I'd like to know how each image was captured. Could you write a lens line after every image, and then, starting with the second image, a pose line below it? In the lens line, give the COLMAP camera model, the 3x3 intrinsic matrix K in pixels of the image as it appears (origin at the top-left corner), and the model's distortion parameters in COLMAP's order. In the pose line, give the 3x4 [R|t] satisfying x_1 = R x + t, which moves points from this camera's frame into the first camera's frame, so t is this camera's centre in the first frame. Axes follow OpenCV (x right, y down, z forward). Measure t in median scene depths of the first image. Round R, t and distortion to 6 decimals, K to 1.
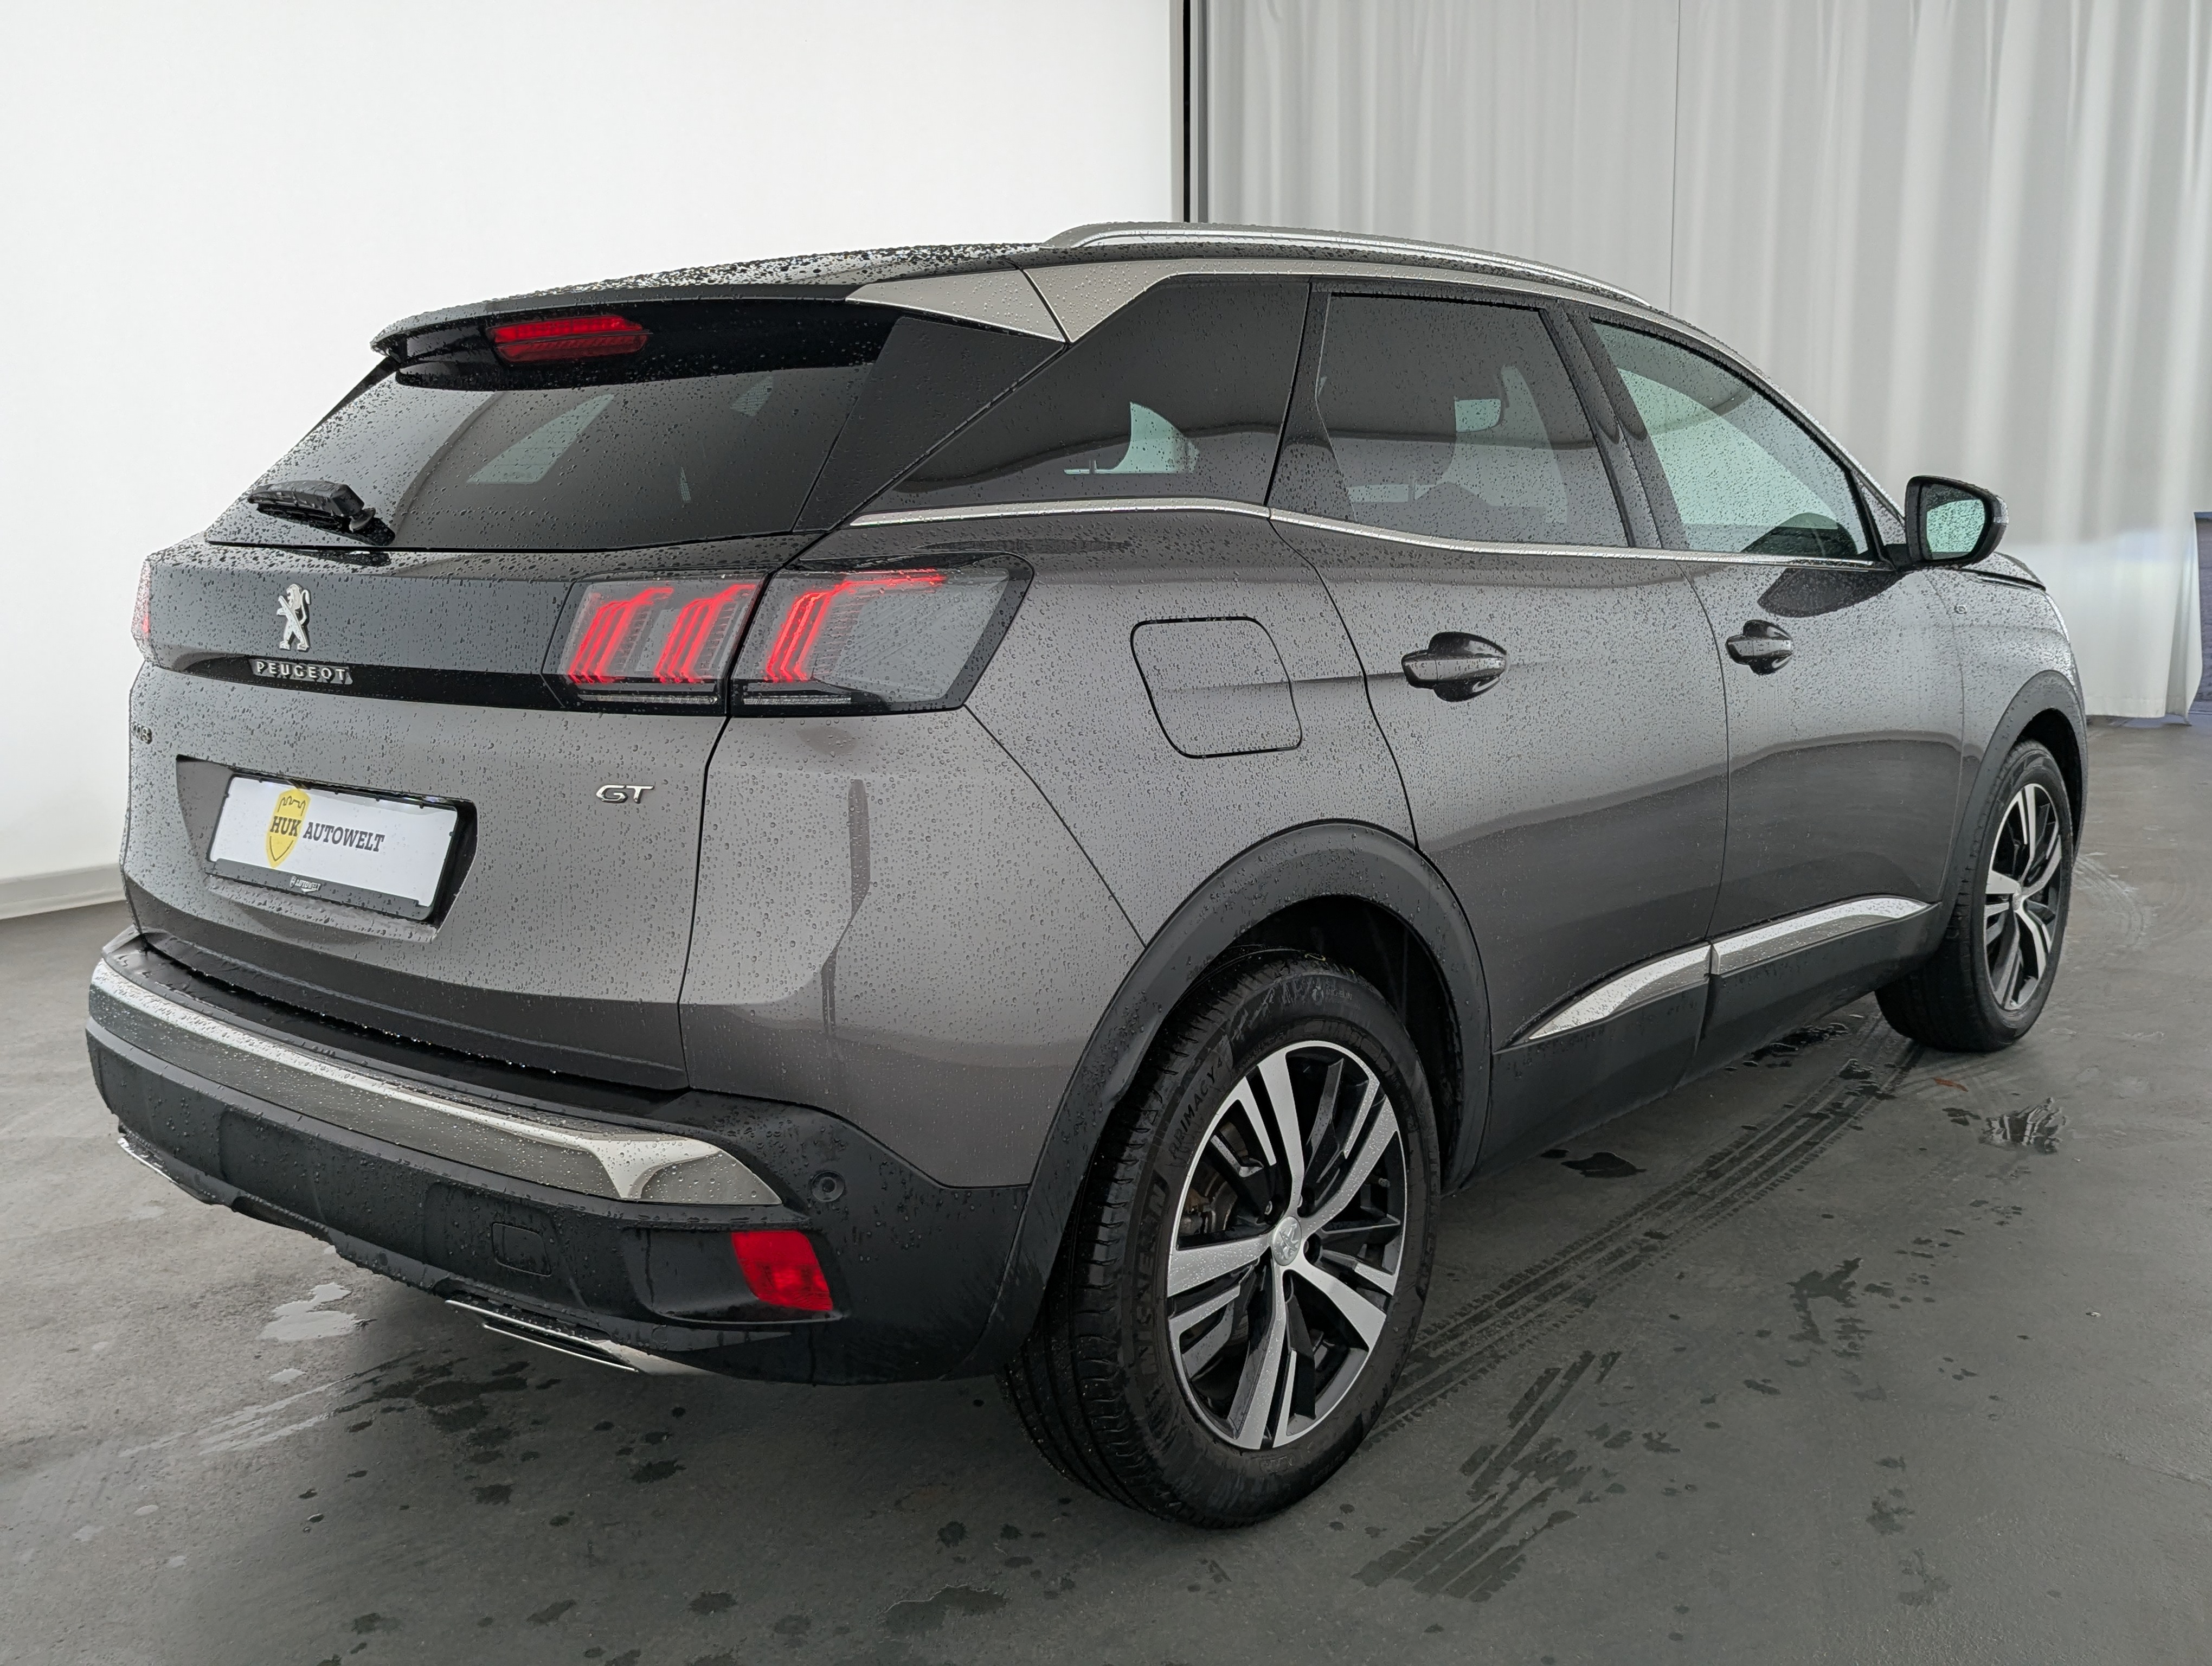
lens RADIAL K [[2058.7, 0, 1127.2], [0, 2058.7, 796.8], [0, 0, 1]] dist [0.071841, -0.085760]
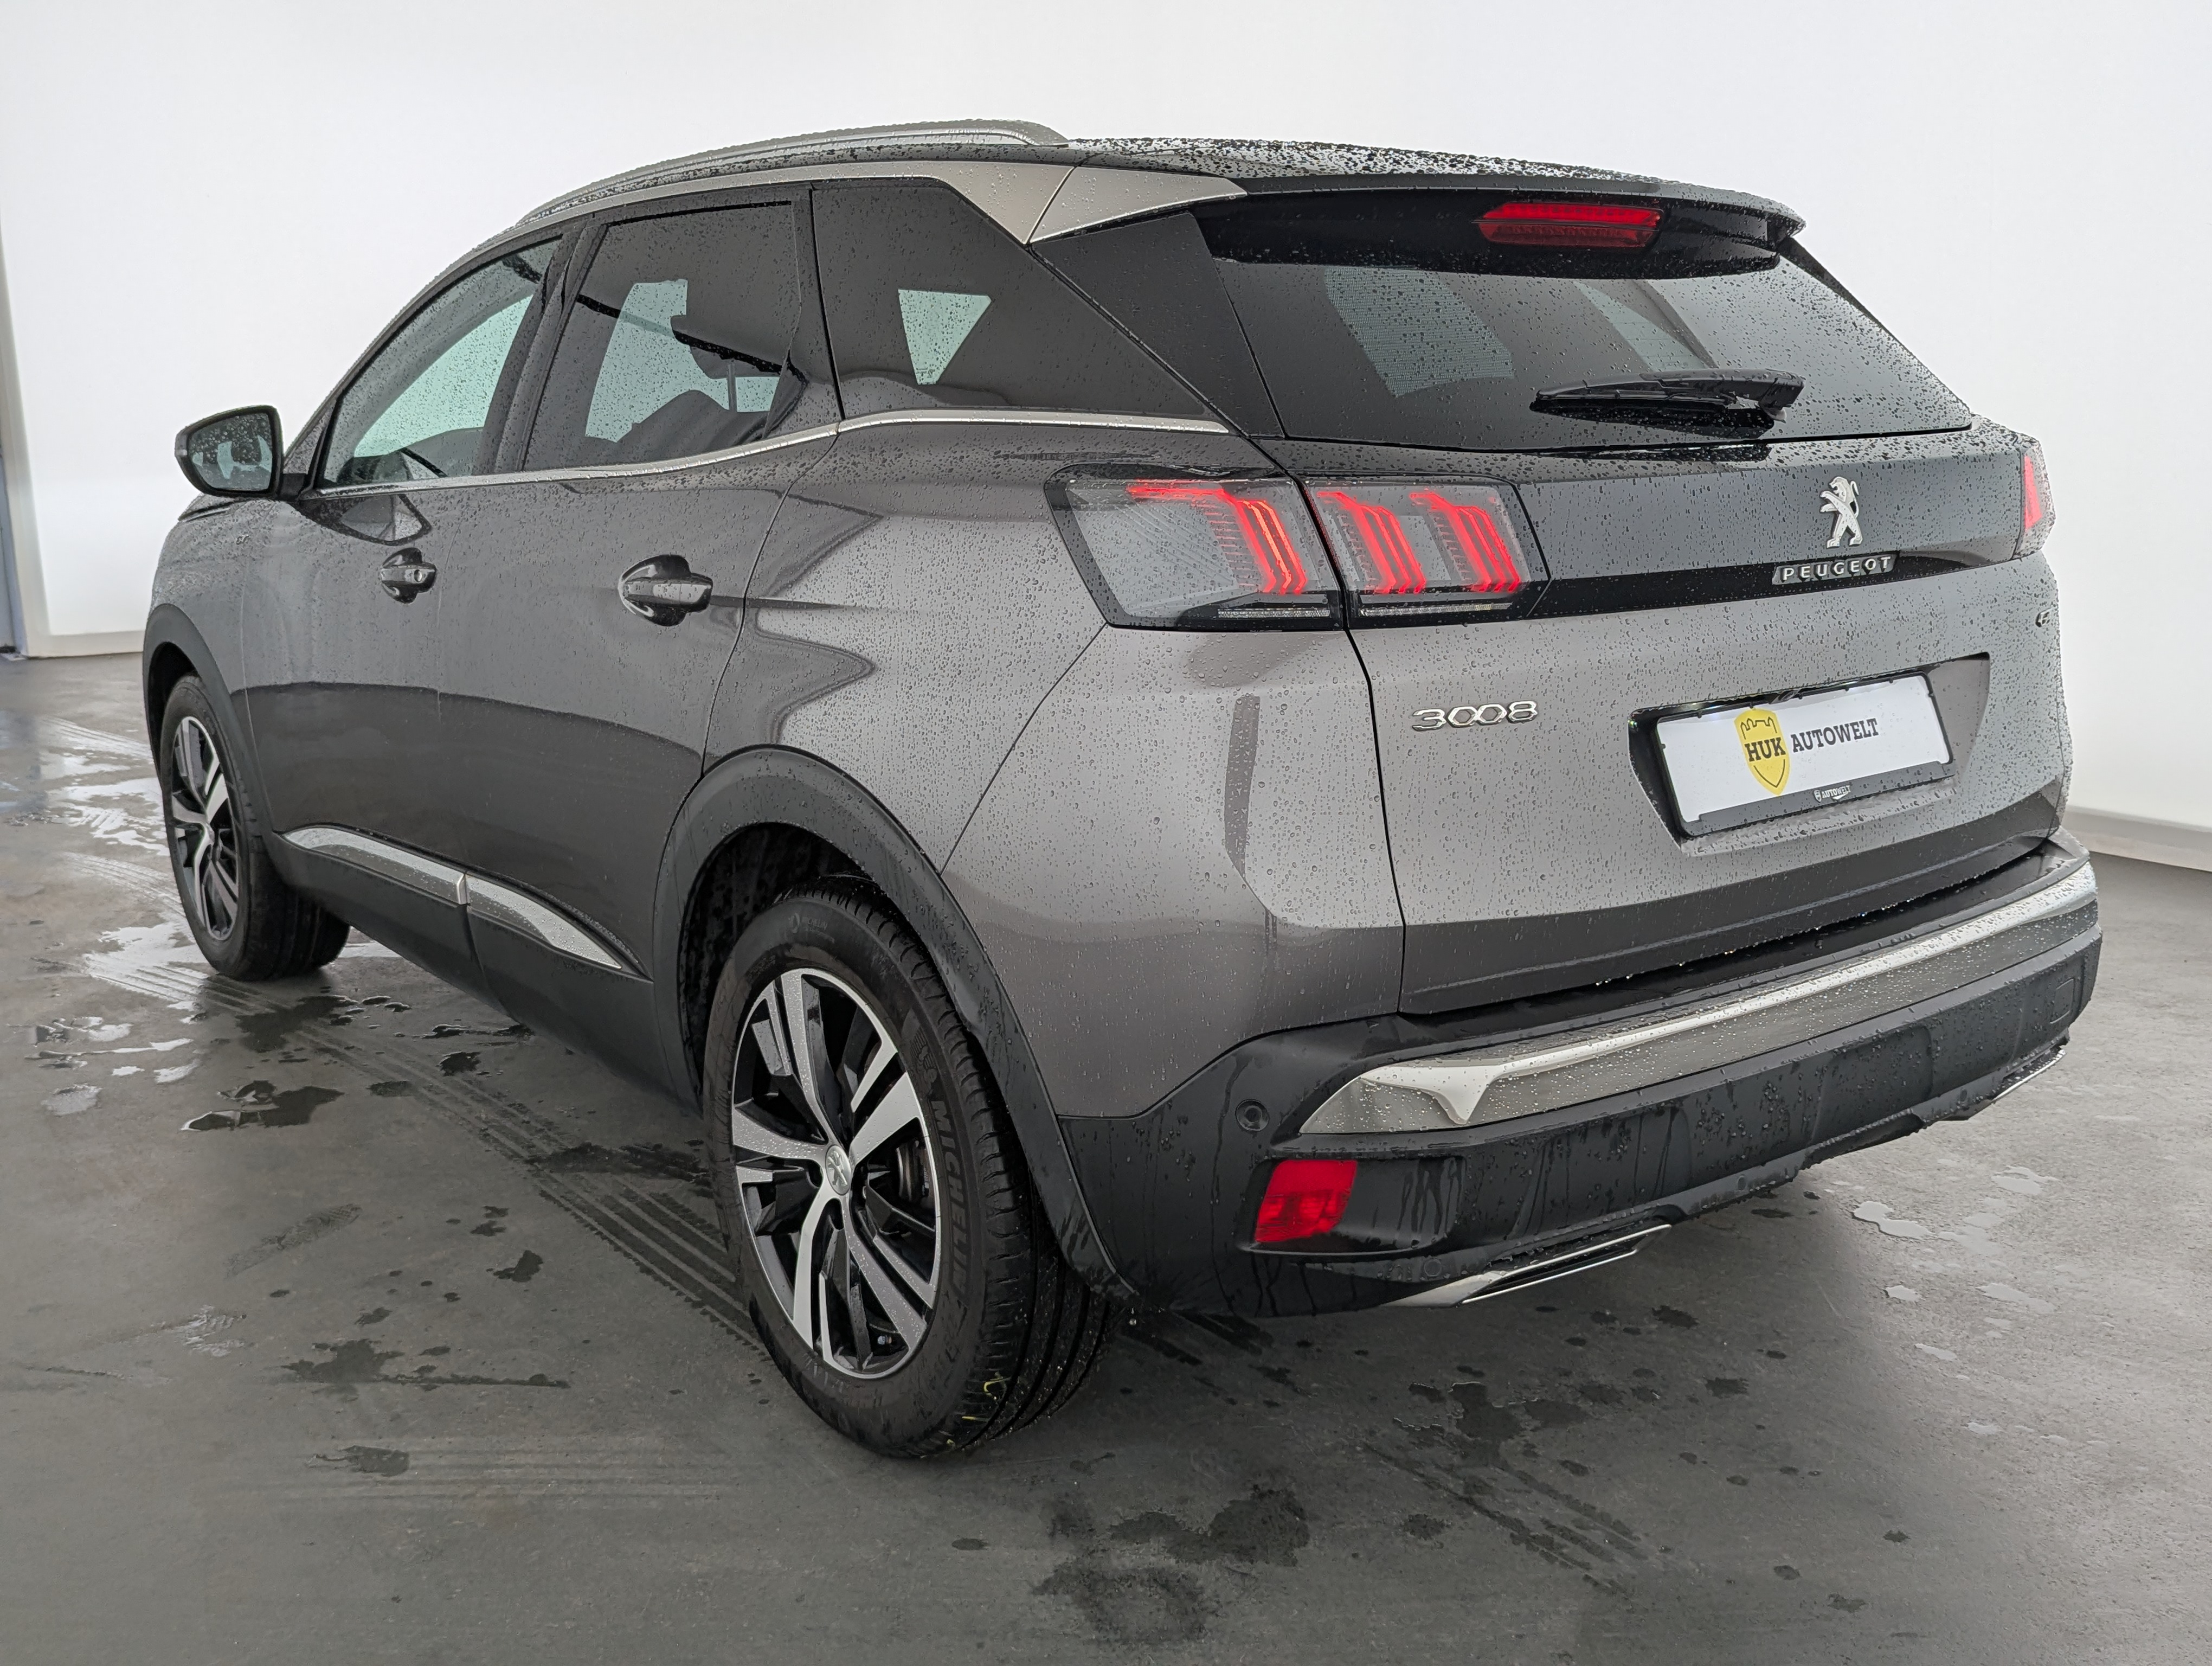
lens RADIAL K [[1999.7, 0, 1101.7], [0, 1999.7, 790.2], [0, 0, 1]] dist [0.111557, -0.004693]
pose [[0.201107, -0.177500, 0.963353, -1.400416], [0.159040, 0.976314, 0.146688, -0.153636], [-0.966572, 0.123712, 0.224573, 1.145523]]
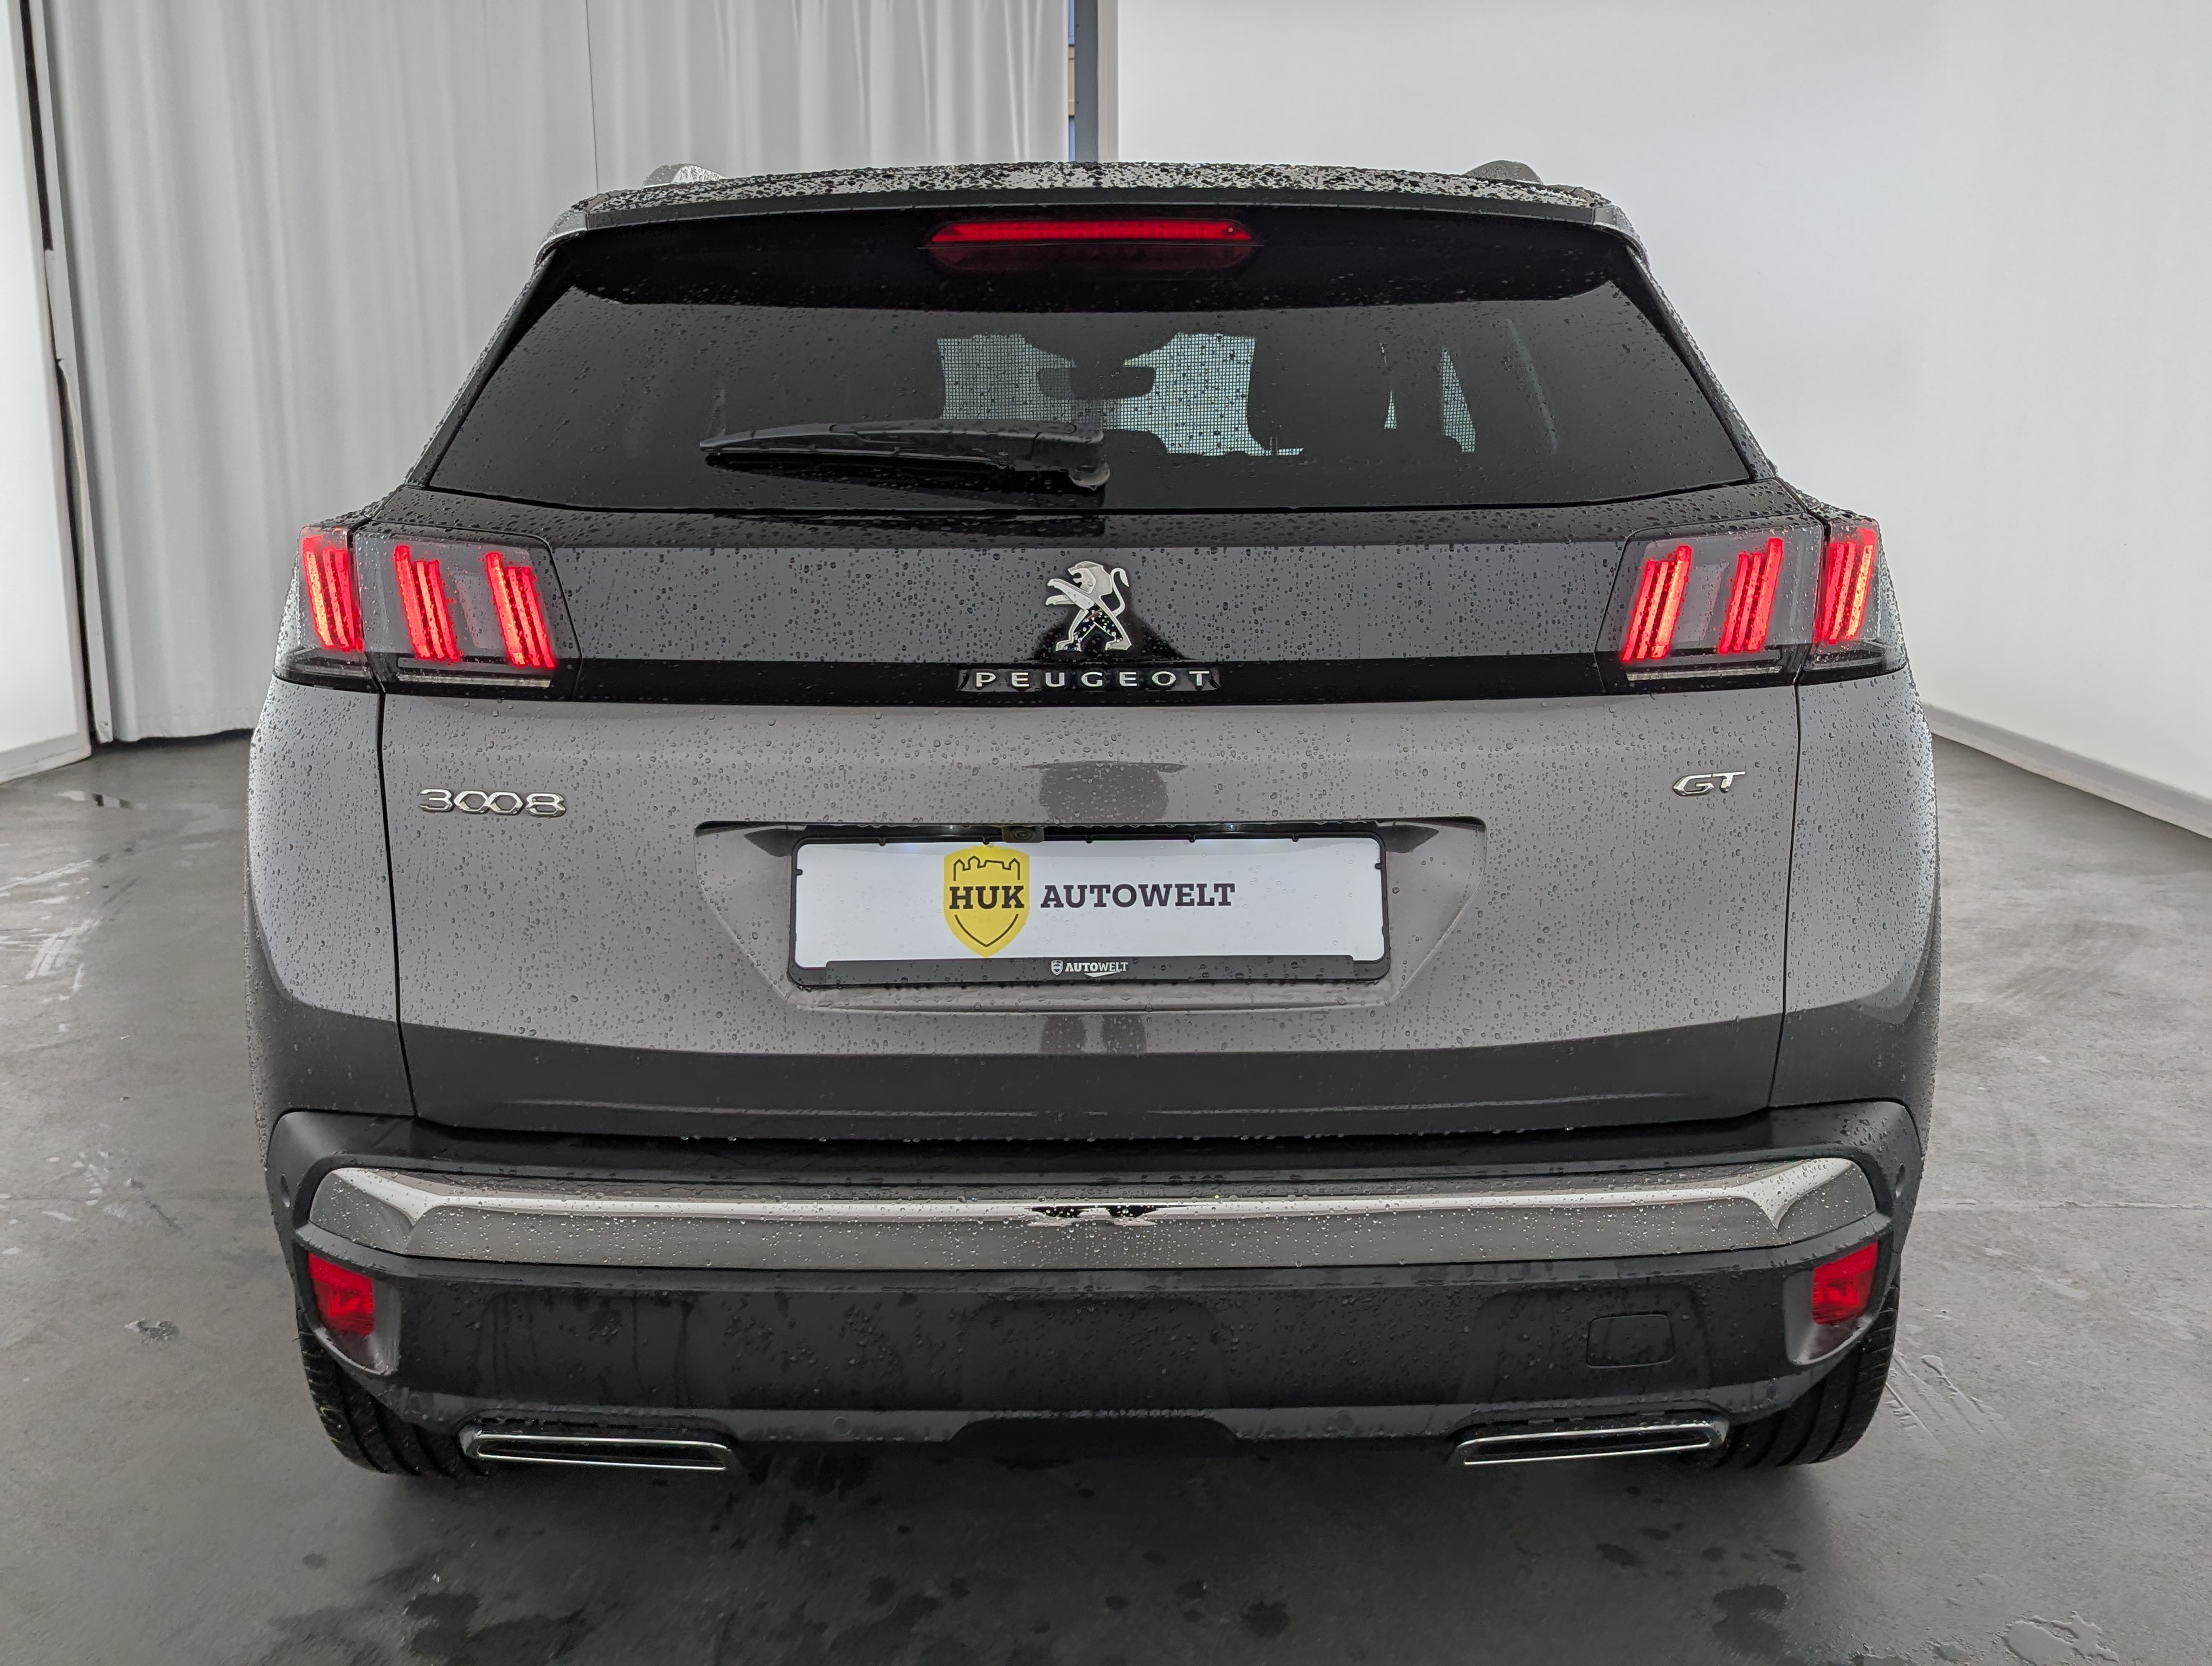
lens RADIAL K [[2058.7, 0, 1127.2], [0, 2058.7, 796.8], [0, 0, 1]] dist [0.071841, -0.085760]
pose [[0.757488, -0.099320, 0.645250, -0.875056], [0.093778, 0.994664, 0.043013, -0.049727], [-0.646079, 0.027928, 0.762759, 0.442427]]
